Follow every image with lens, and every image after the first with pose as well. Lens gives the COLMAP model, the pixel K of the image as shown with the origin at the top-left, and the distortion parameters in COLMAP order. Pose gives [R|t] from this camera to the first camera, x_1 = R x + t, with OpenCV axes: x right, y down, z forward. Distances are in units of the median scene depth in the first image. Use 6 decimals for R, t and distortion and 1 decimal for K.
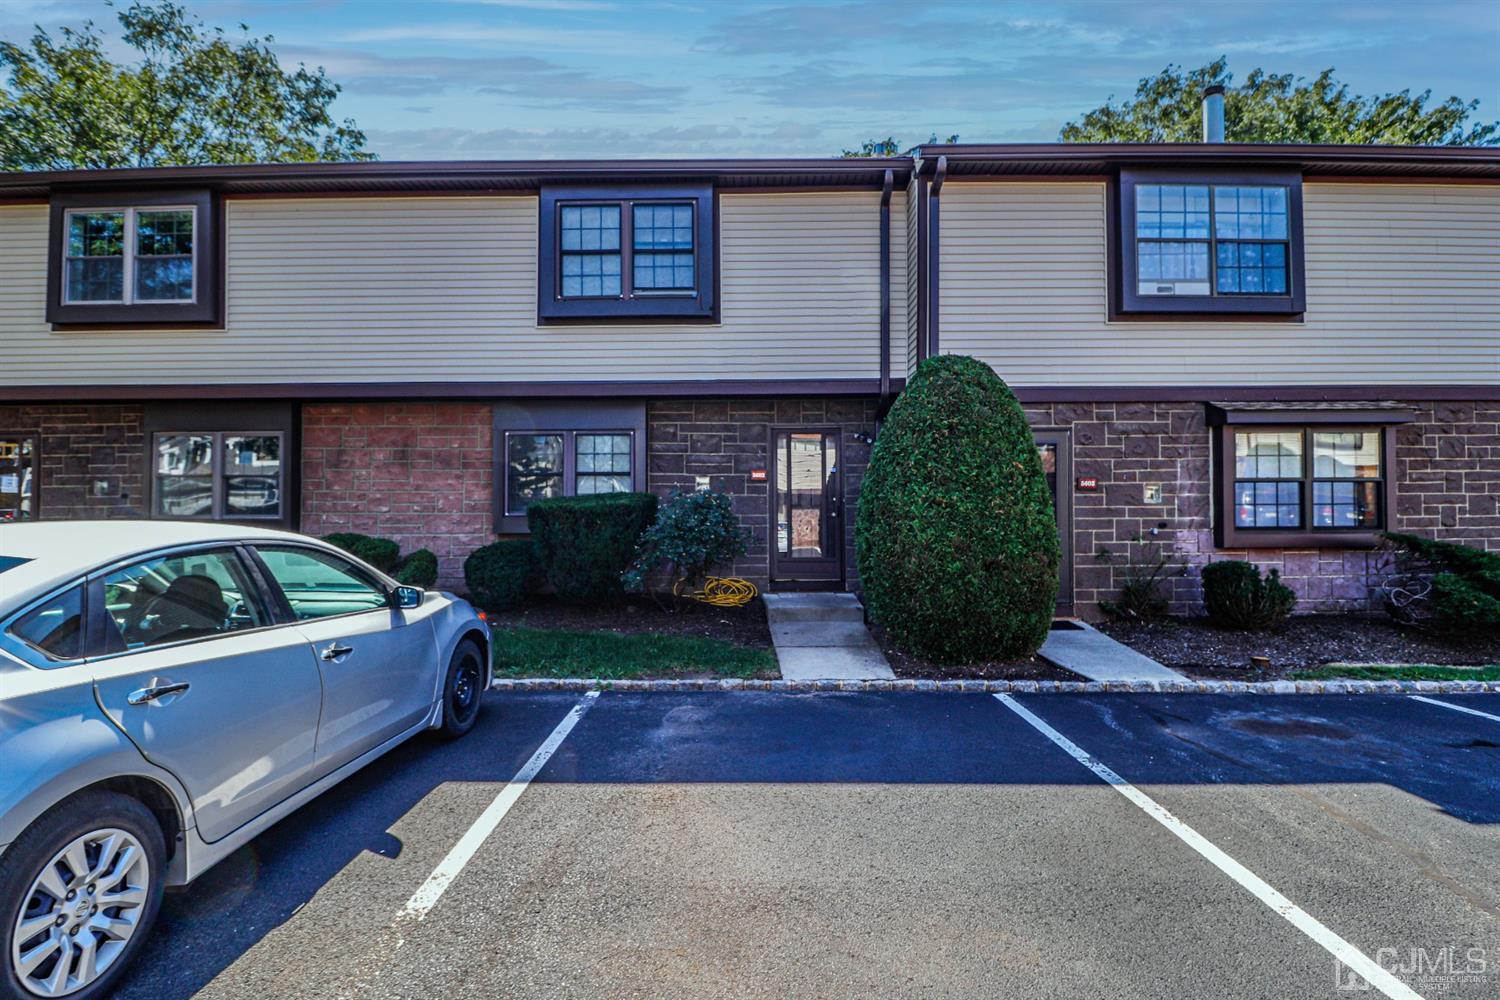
lens RADIAL K [[701.7, 0, 750.4], [0, 701.7, 502.2], [0, 0, 1]] dist [-0.005761, -0.008853]
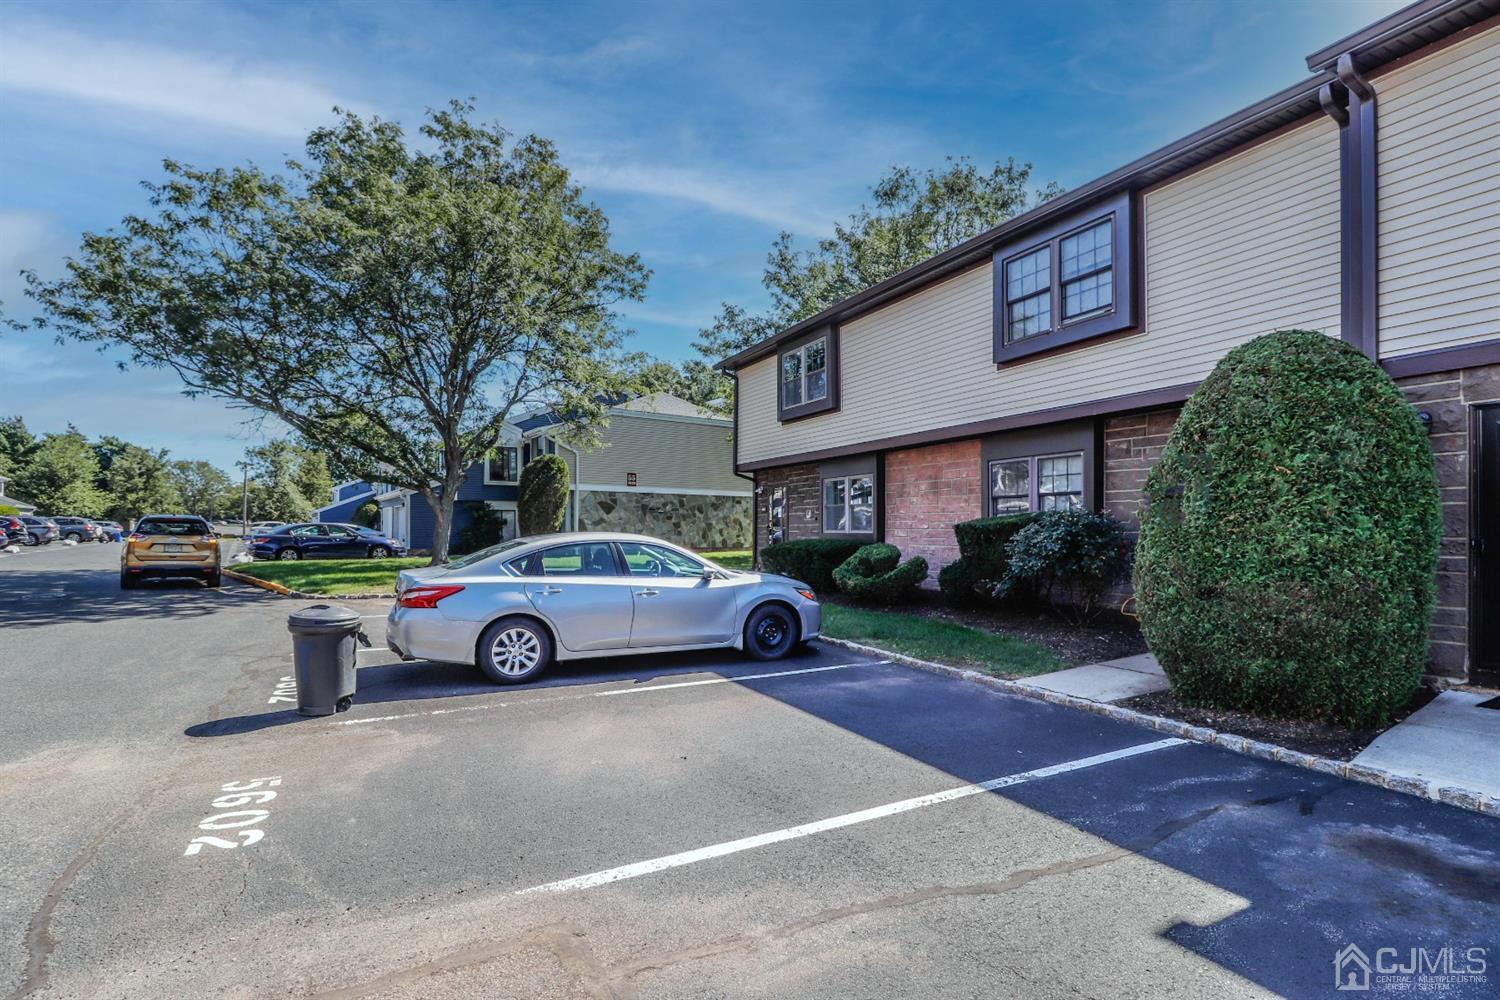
lens RADIAL K [[701.7, 0, 777.1], [0, 701.7, 529.1], [0, 0, 1]] dist [-0.005761, -0.008853]
pose [[0.506936, 0.000816, -0.861983, 0.530369], [0.011165, 0.999909, 0.007513, 0.000999], [0.861911, -0.013433, 0.506881, 0.083631]]
